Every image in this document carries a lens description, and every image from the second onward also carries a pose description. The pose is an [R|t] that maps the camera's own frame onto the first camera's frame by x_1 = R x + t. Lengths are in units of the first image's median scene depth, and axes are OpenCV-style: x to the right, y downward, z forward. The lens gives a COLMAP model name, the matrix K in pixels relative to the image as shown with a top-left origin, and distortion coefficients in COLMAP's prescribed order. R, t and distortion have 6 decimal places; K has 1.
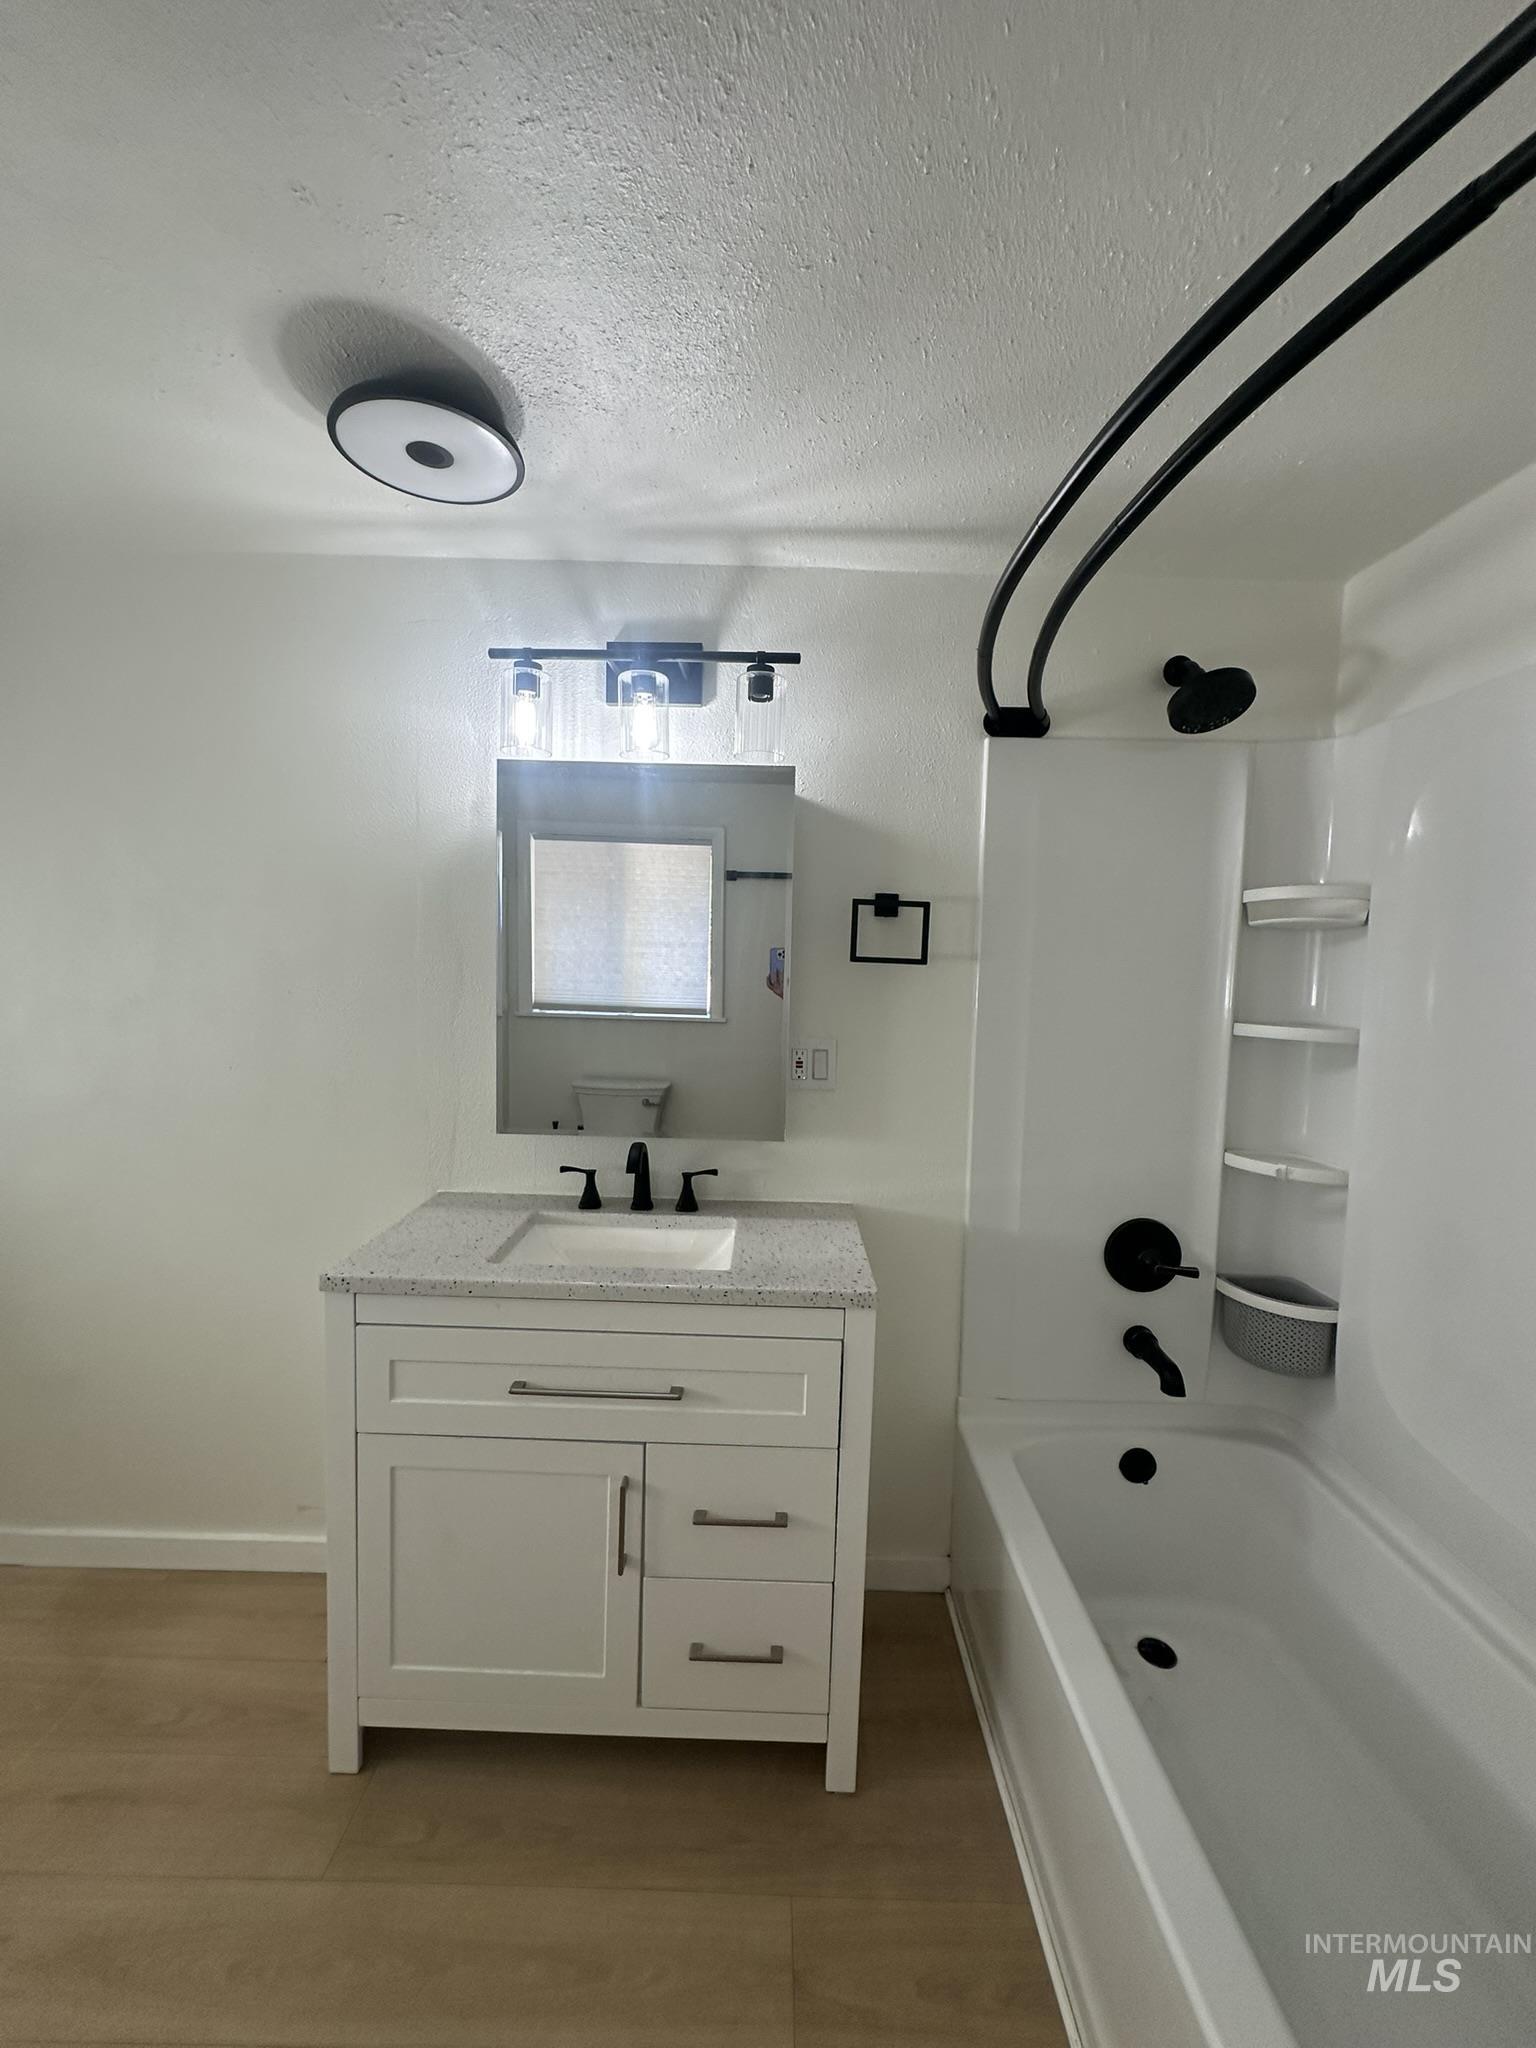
lens RADIAL K [[804.7, 0, 768.0], [0, 804.7, 1024.0], [0, 0, 1]] dist [-0.002036, -0.000226]
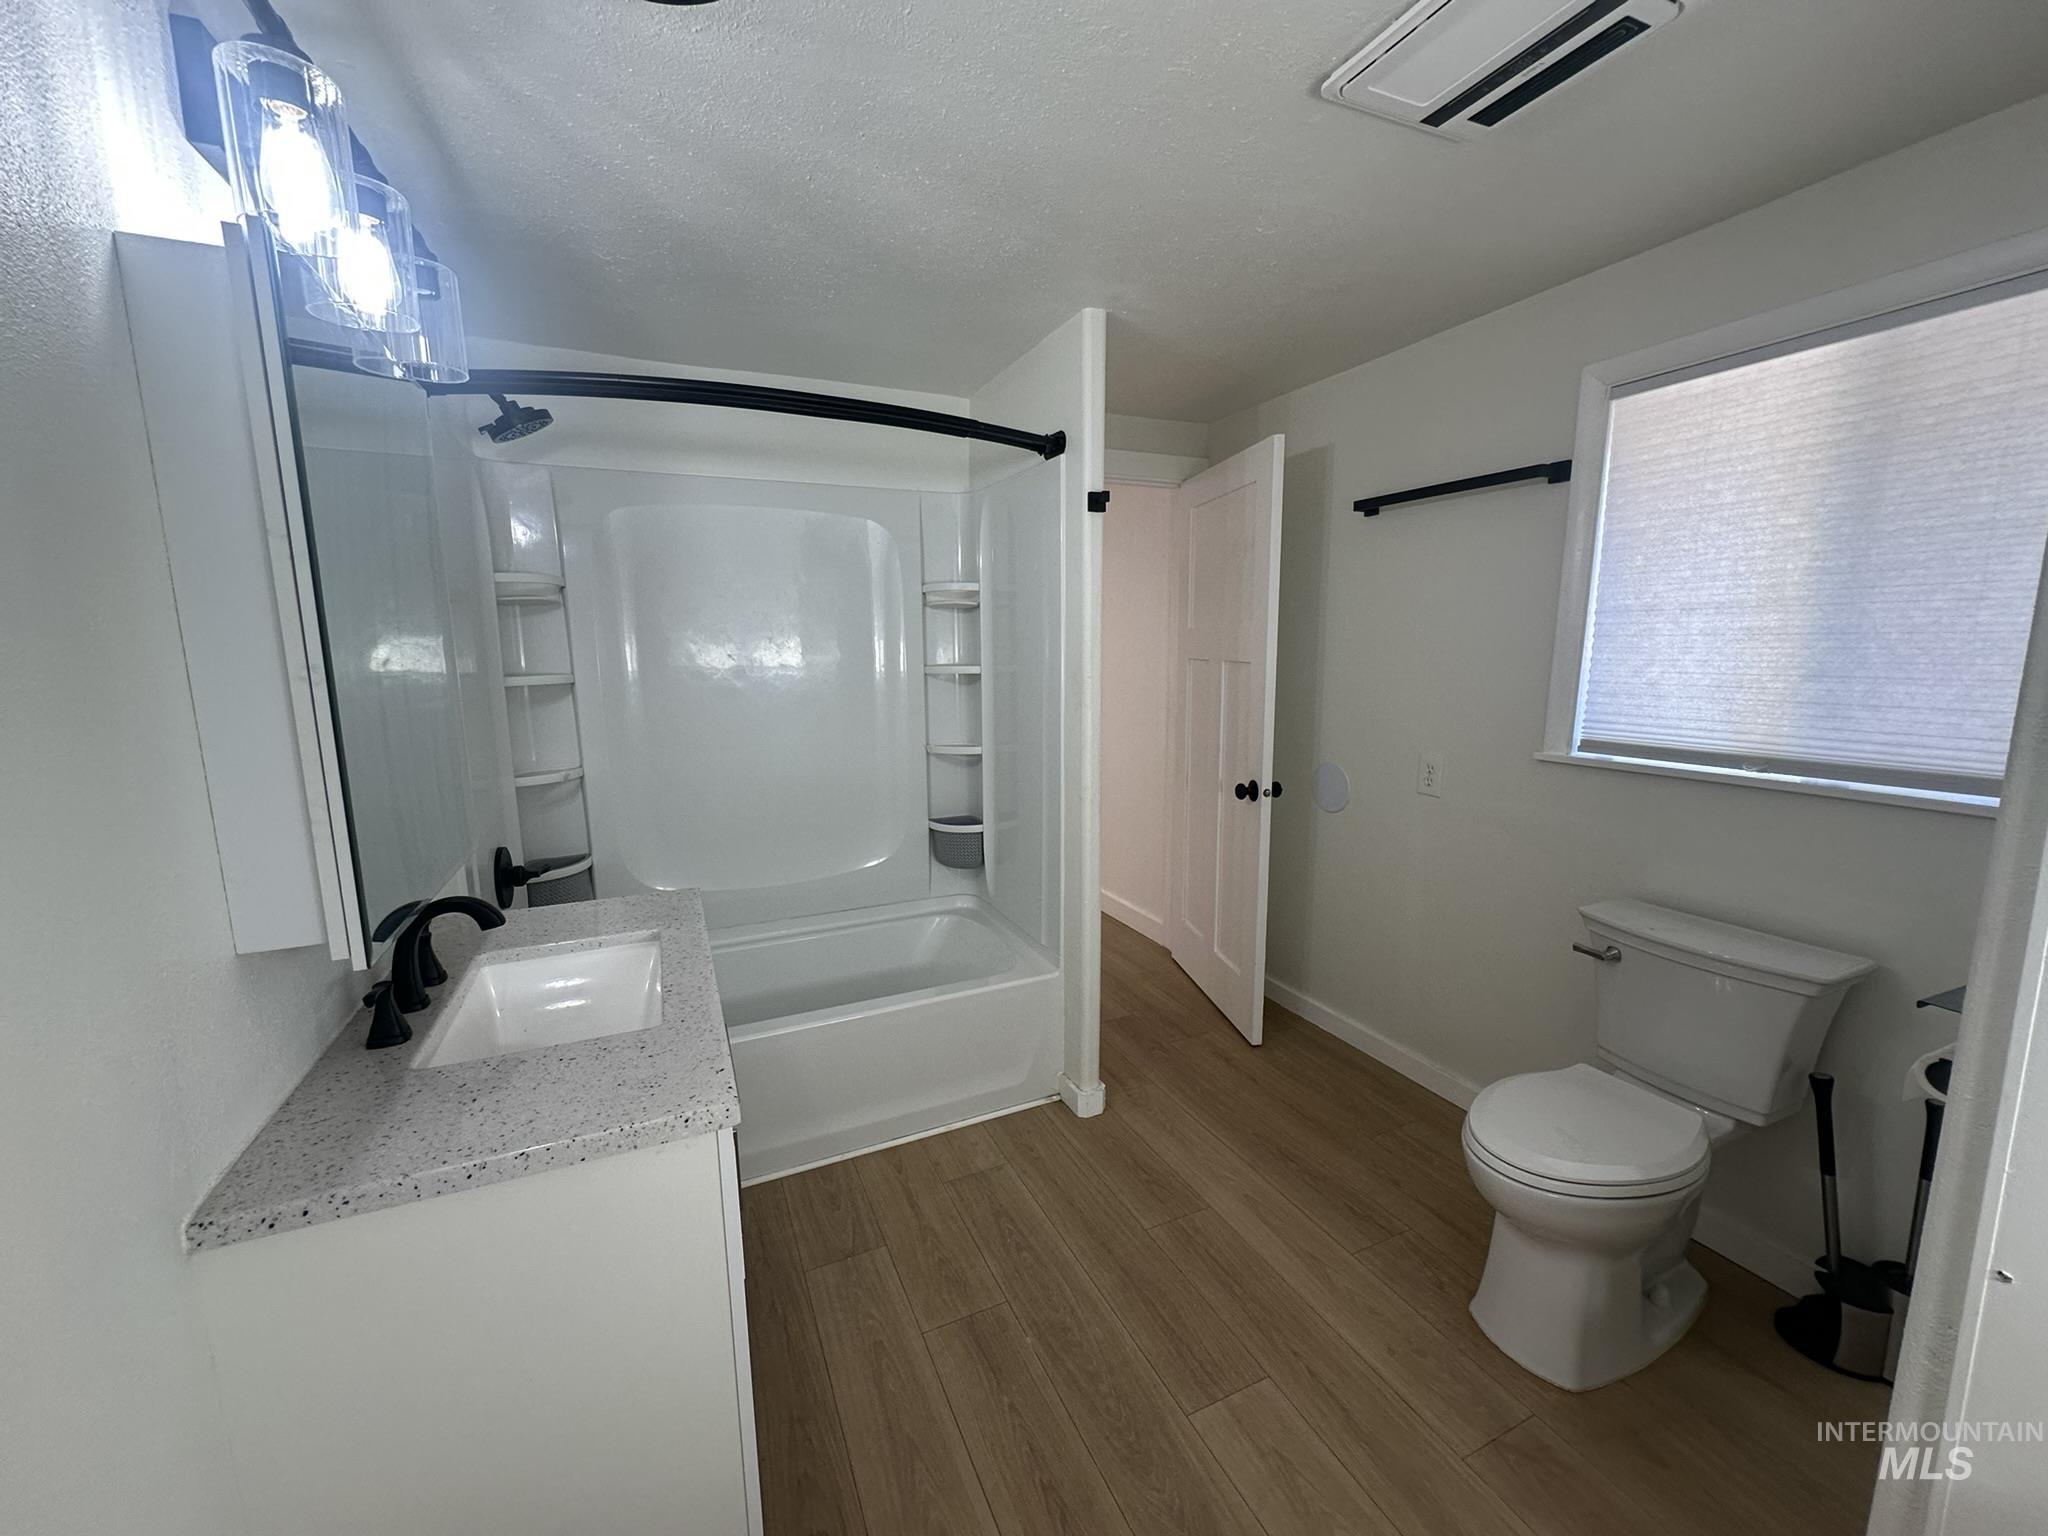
lens RADIAL K [[804.7, 0, 1024.0], [0, 804.7, 768.0], [0, 0, 1]] dist [-0.002036, -0.000226]
pose [[-0.406654, -0.160187, 0.899429, -1.010684], [0.057080, 0.978130, 0.200011, -0.073235], [-0.911797, 0.132675, -0.388617, 0.828057]]
